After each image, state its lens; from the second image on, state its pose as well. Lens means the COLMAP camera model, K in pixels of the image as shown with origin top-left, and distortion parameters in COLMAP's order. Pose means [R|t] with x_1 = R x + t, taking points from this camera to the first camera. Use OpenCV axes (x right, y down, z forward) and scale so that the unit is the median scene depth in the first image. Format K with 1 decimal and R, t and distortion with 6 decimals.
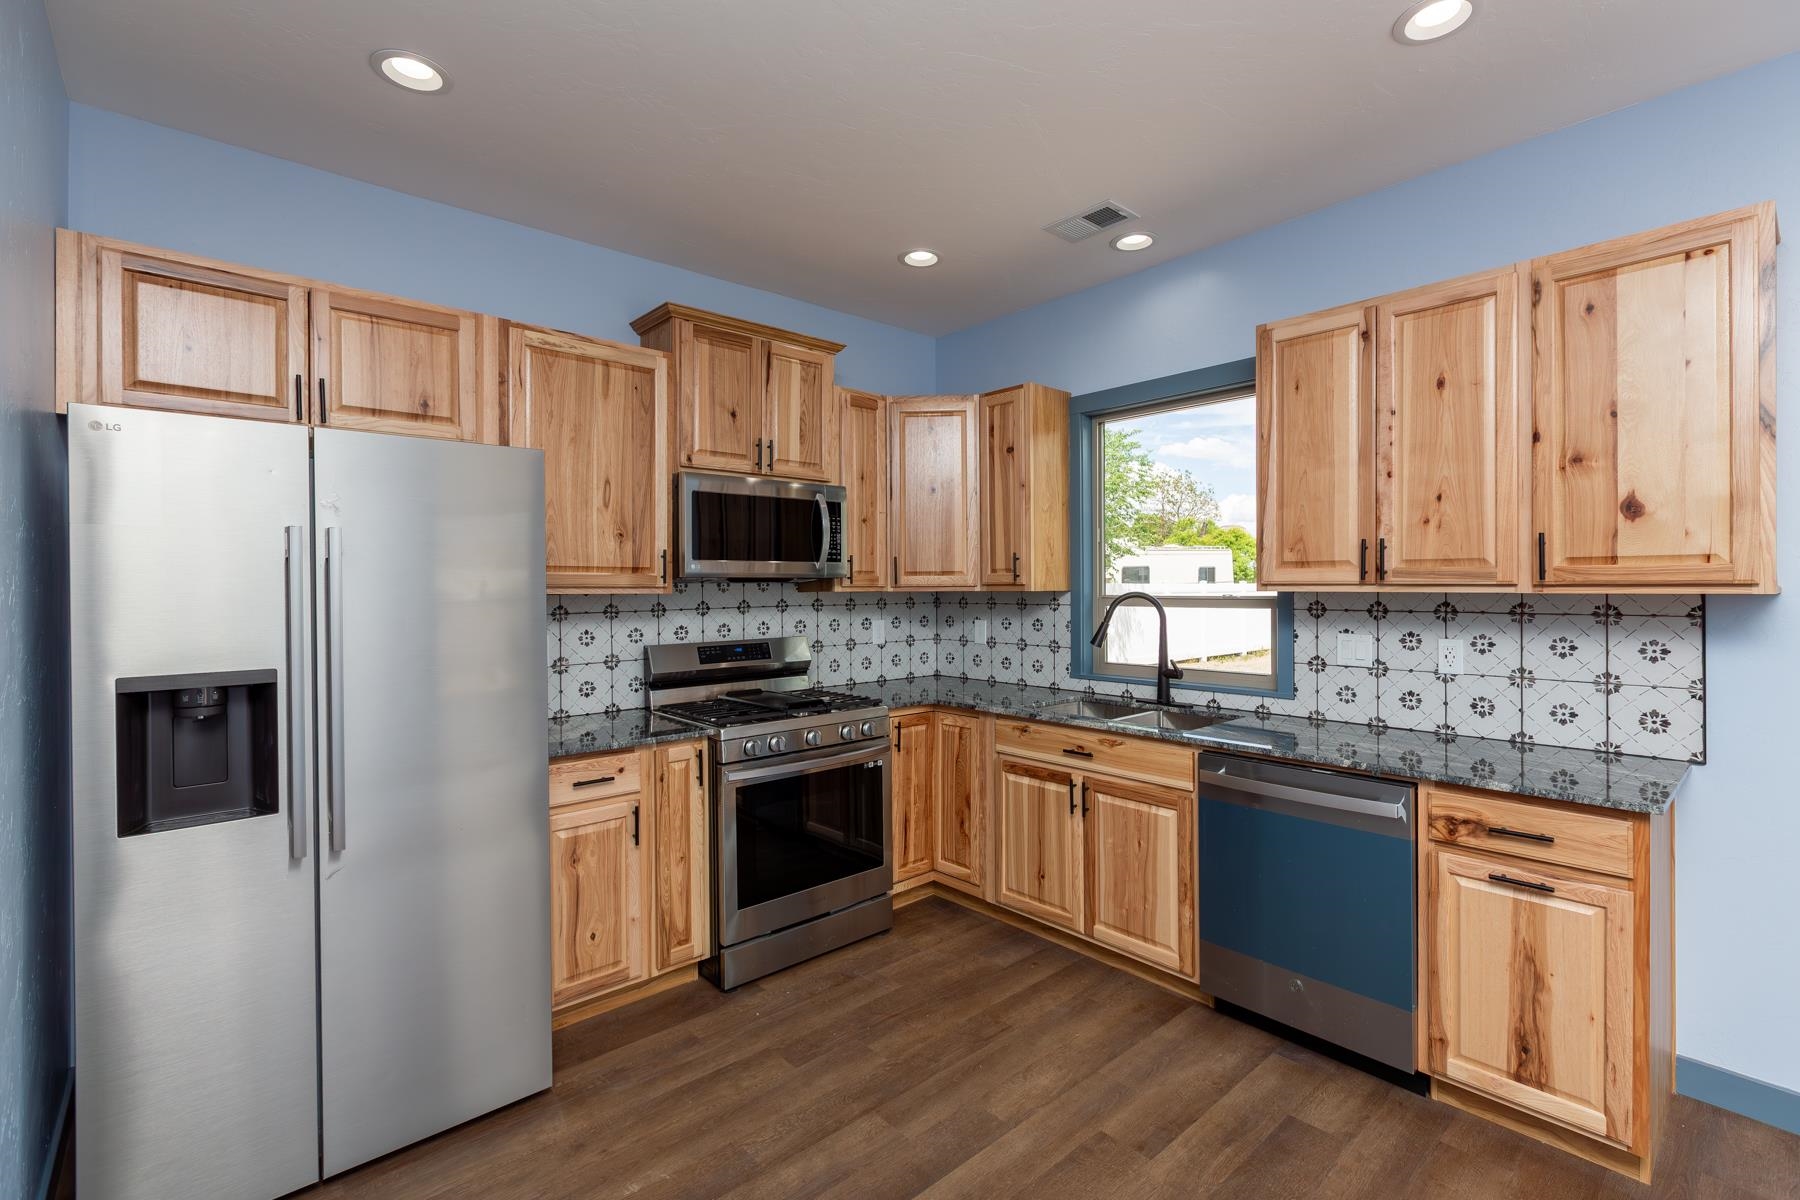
lens RADIAL K [[805.8, 0, 910.0], [0, 805.8, 587.3], [0, 0, 1]] dist [0.002582, -0.001264]
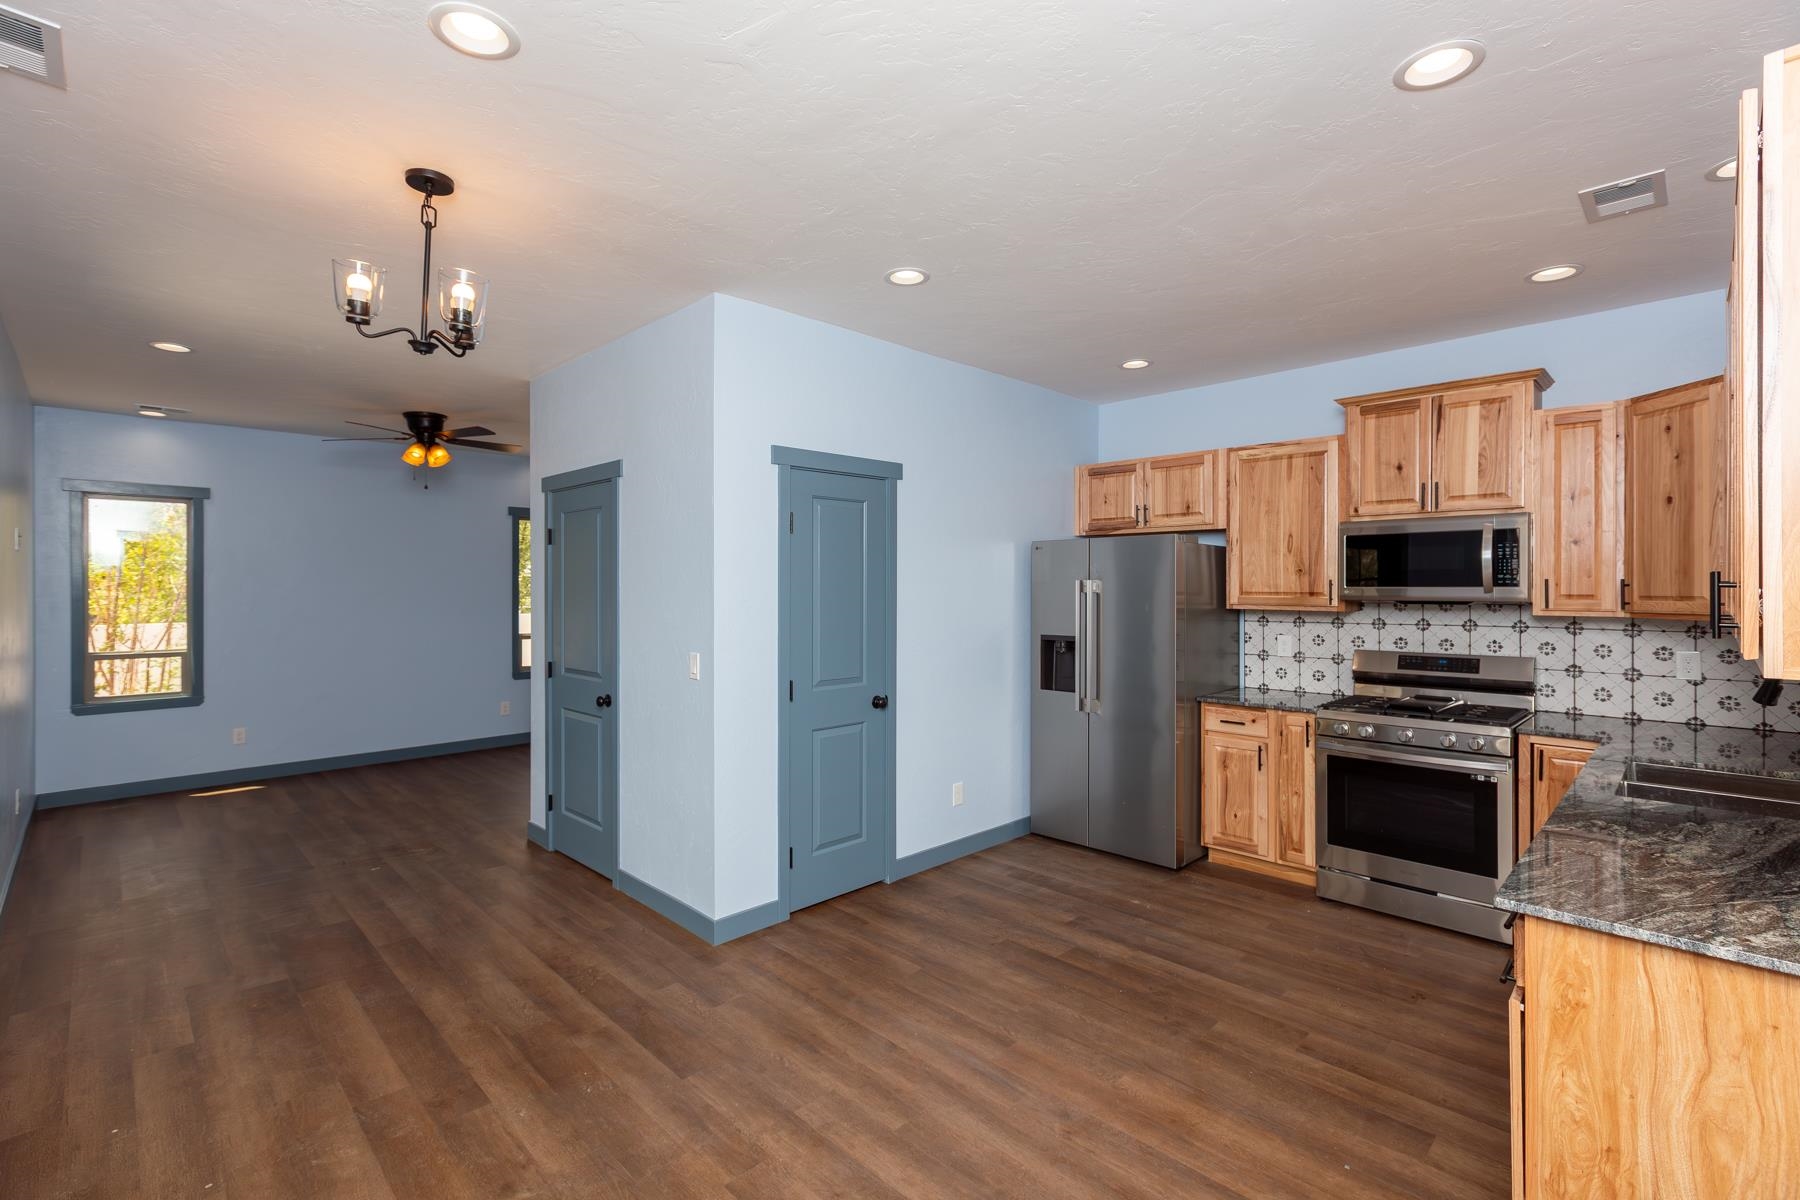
lens RADIAL K [[805.8, 0, 889.6], [0, 805.8, 587.7], [0, 0, 1]] dist [0.002582, -0.001264]
pose [[0.046133, 0.006880, -0.998912, 1.210116], [-0.001255, 0.999976, 0.006830, -0.047788], [0.998935, 0.000939, 0.046141, 0.204690]]
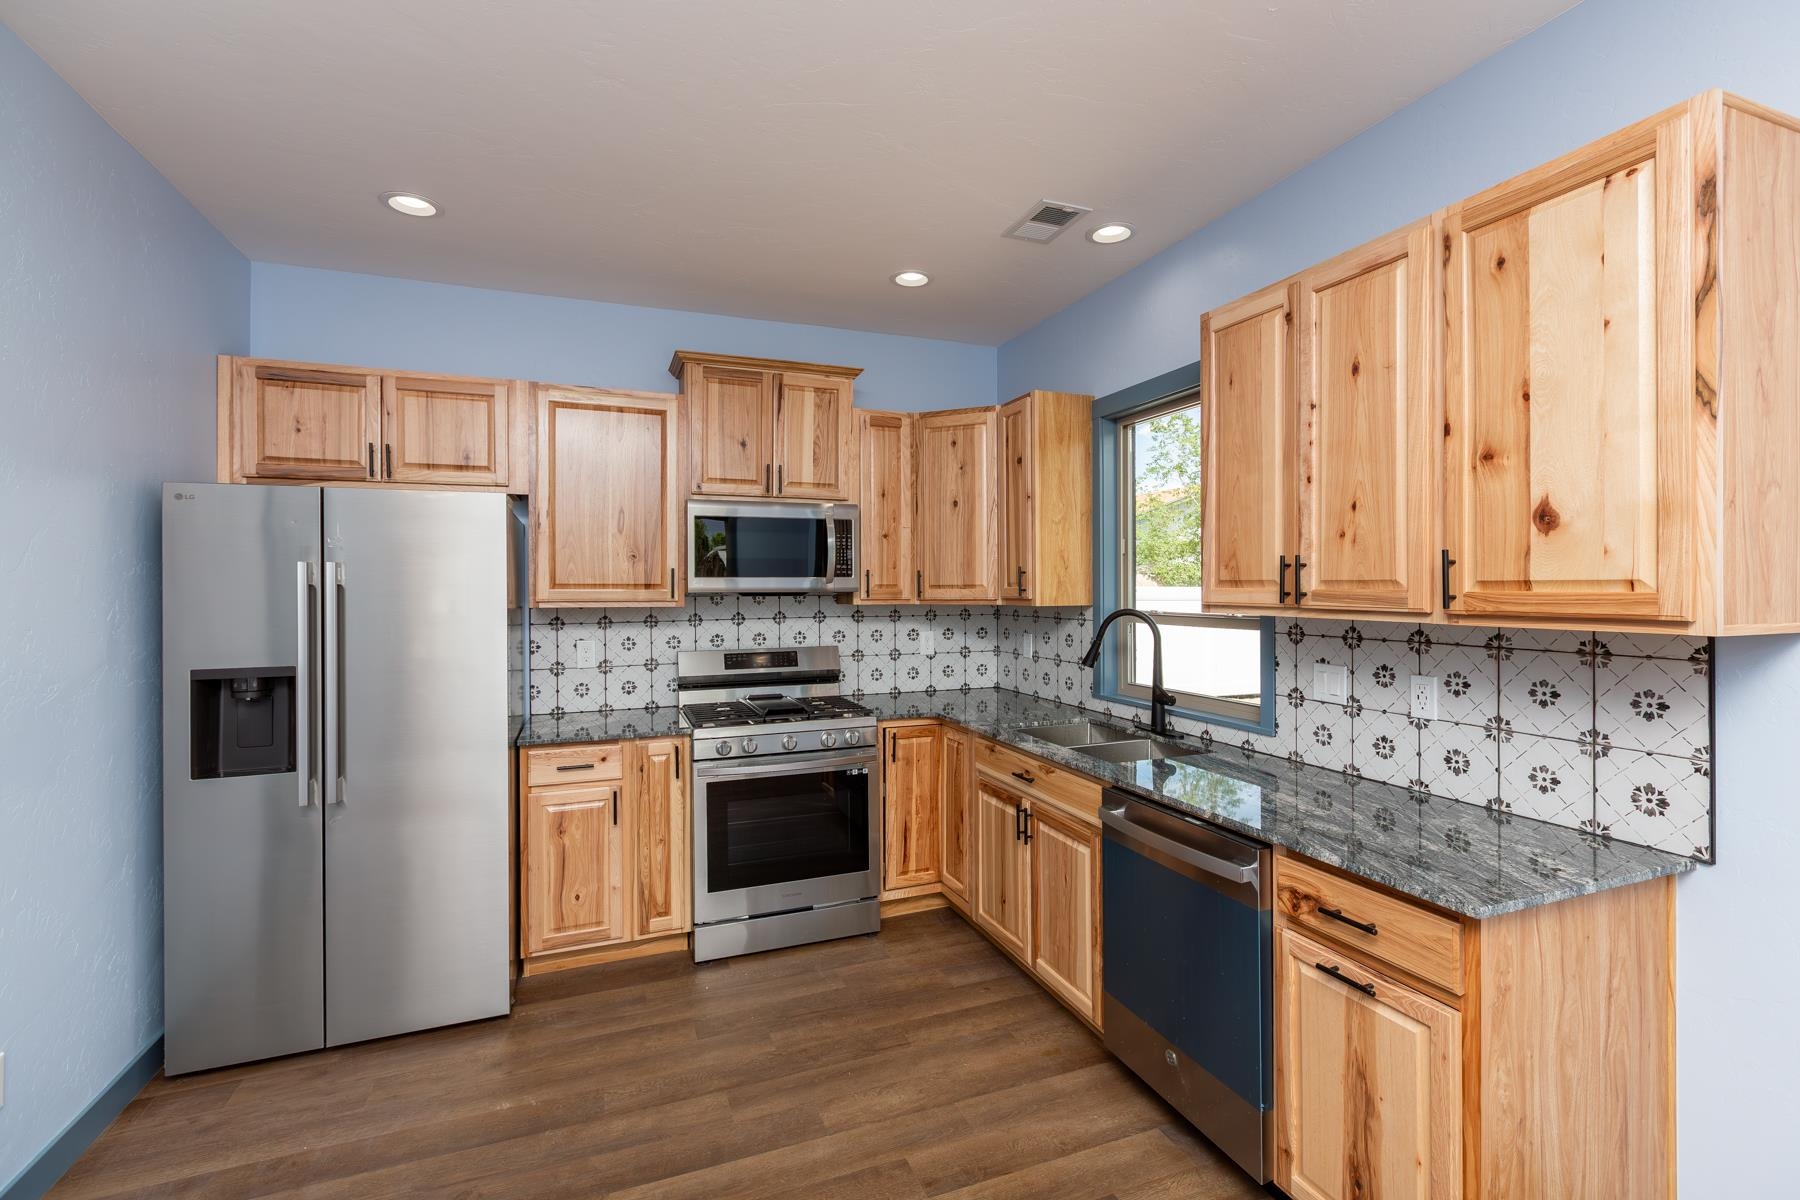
lens RADIAL K [[805.8, 0, 909.5], [0, 805.8, 587.7], [0, 0, 1]] dist [0.002582, -0.001264]
pose [[0.937500, 0.002061, -0.347980, 0.468379], [-0.001674, 0.999998, 0.001412, -0.025017], [0.347982, -0.000741, 0.937501, 0.056046]]
